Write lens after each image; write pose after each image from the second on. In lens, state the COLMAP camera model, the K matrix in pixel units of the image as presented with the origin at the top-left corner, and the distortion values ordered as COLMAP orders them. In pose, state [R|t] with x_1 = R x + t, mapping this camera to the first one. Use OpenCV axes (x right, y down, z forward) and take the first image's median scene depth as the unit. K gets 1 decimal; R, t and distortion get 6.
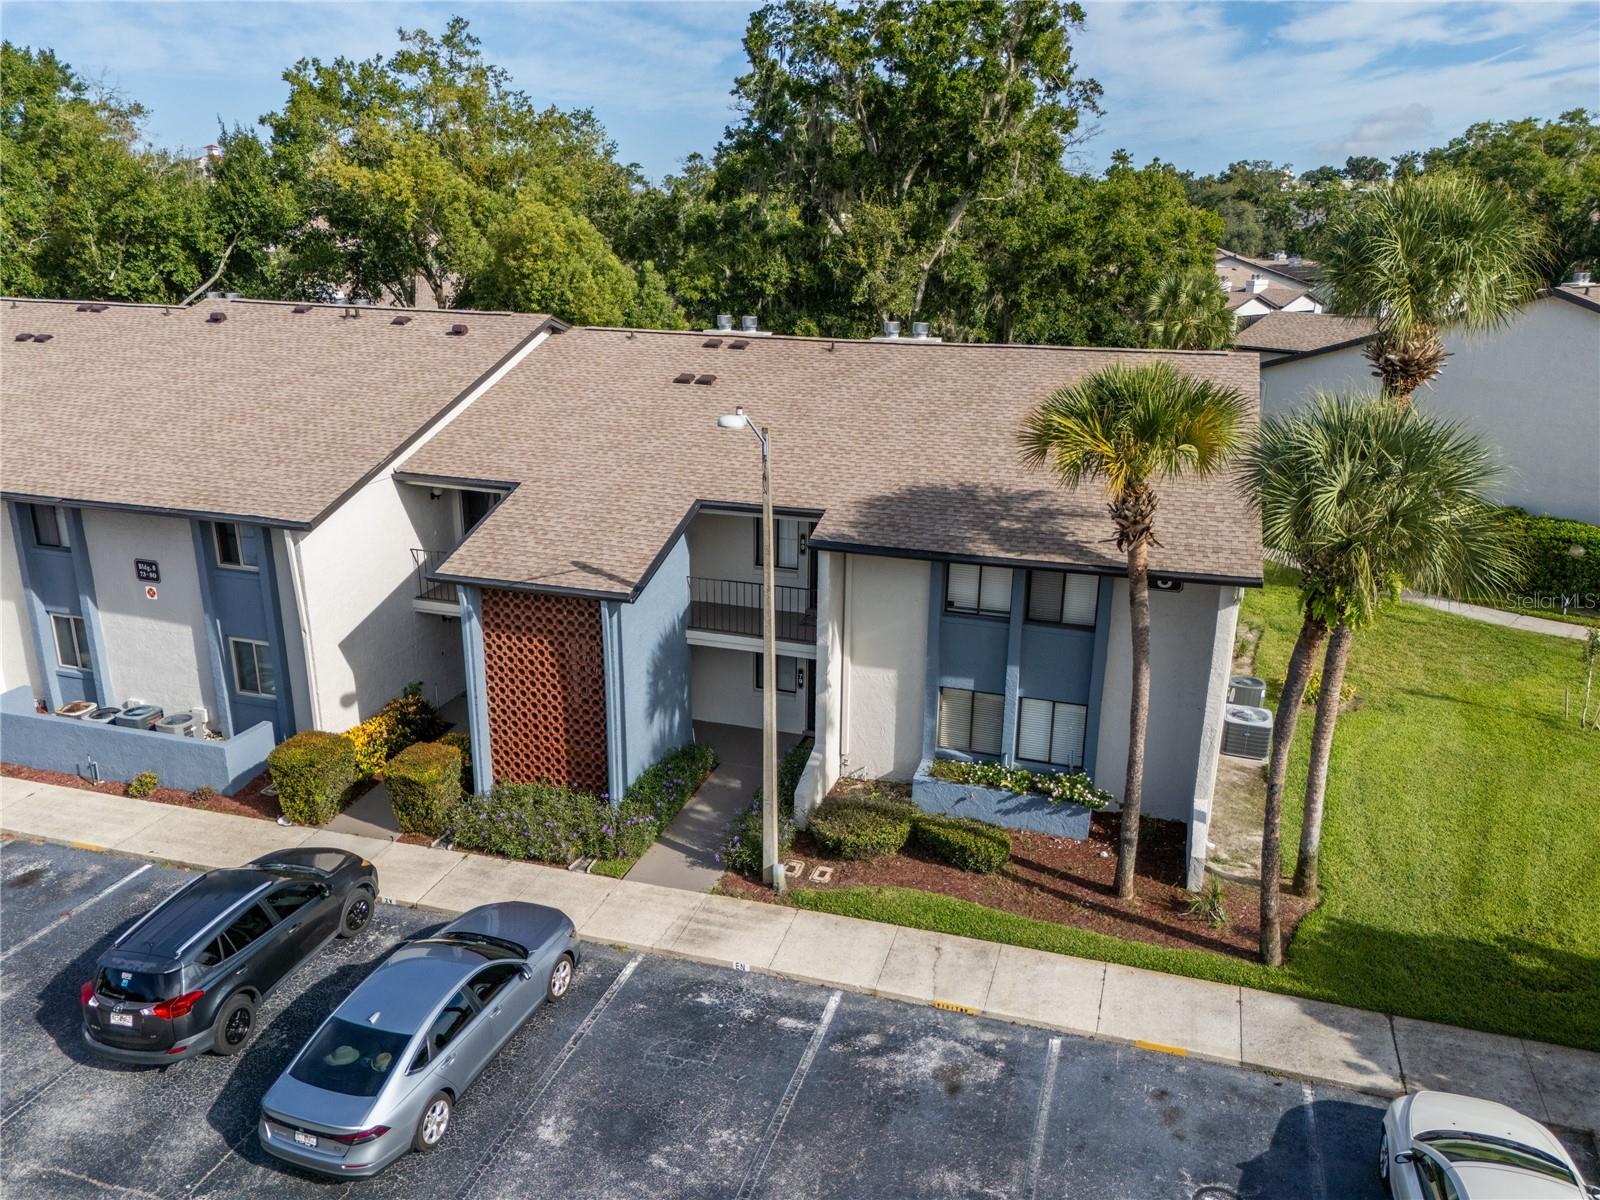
lens RADIAL K [[1176.0, 0, 793.6], [0, 1176.0, 599.0], [0, 0, 1]] dist [0.068210, -0.056284]
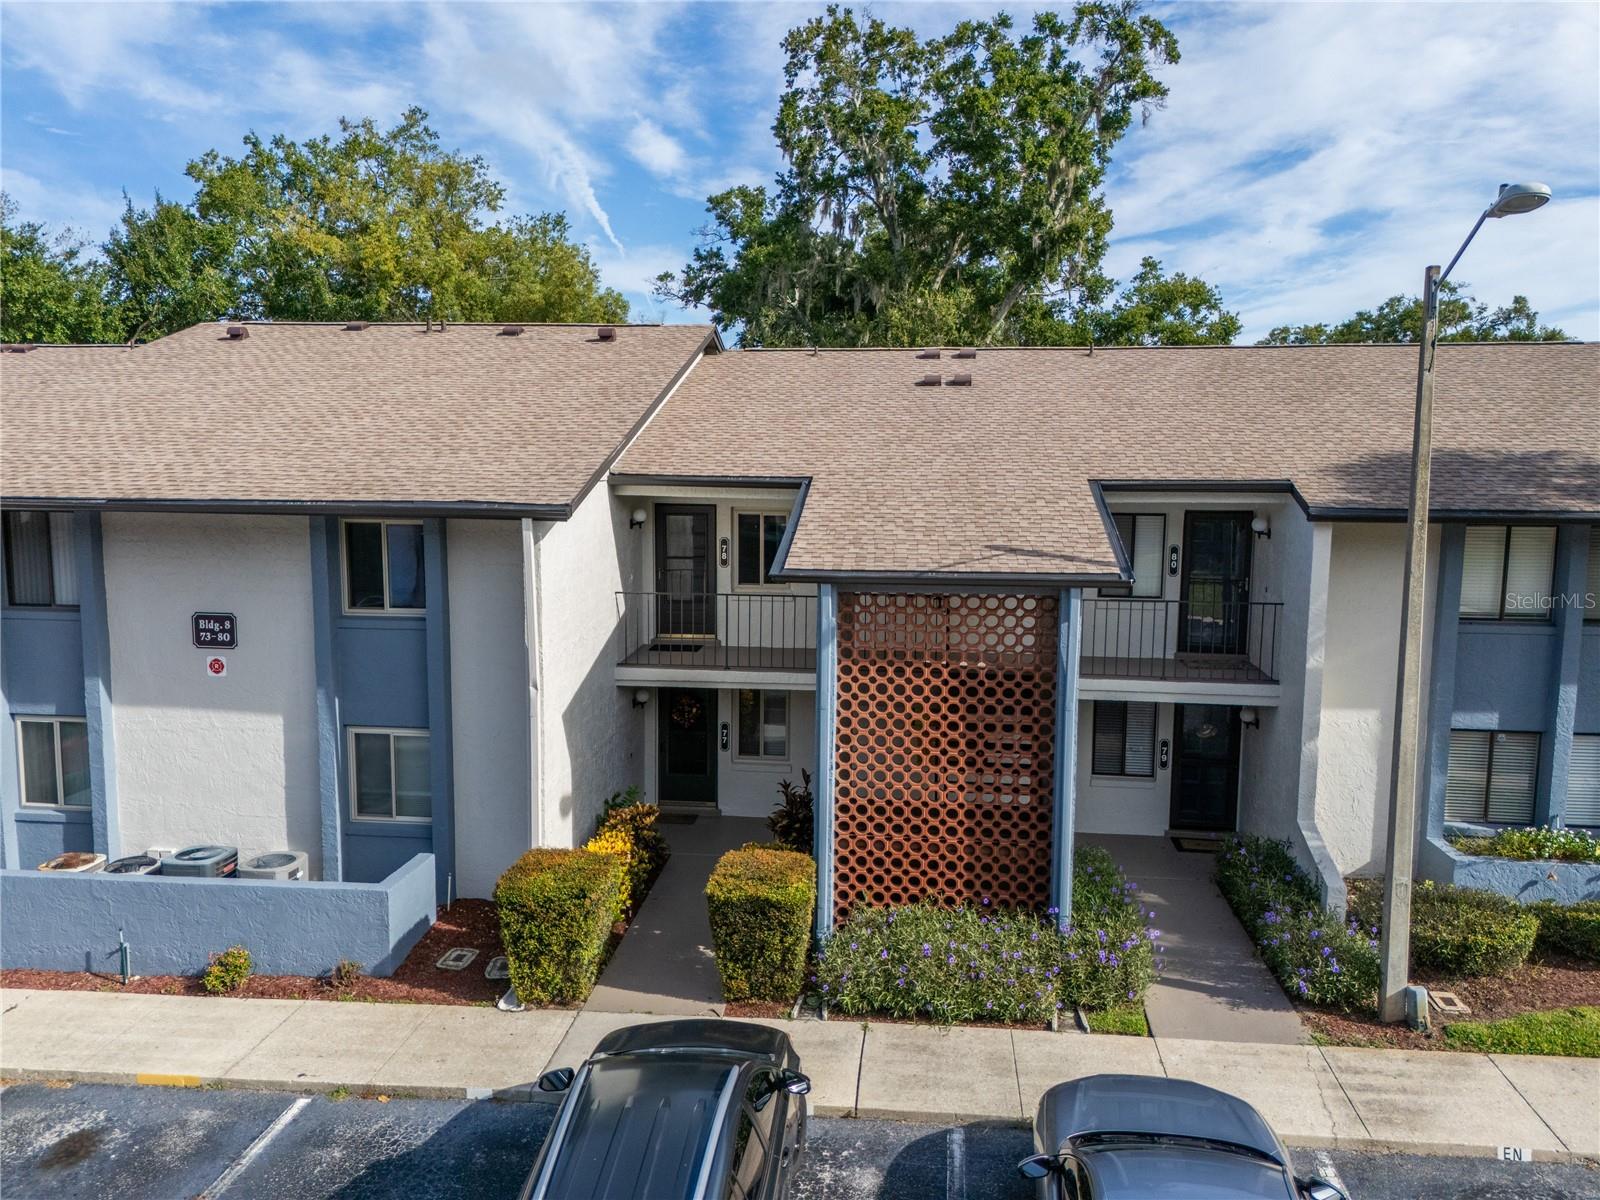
lens RADIAL K [[1176.0, 0, 793.6], [0, 1176.0, 599.0], [0, 0, 1]] dist [0.068210, -0.056284]
pose [[0.981189, -0.026015, 0.191289, -0.369544], [0.061979, 0.980873, -0.184518, 0.099061], [-0.182830, 0.192903, 0.964034, 0.337500]]
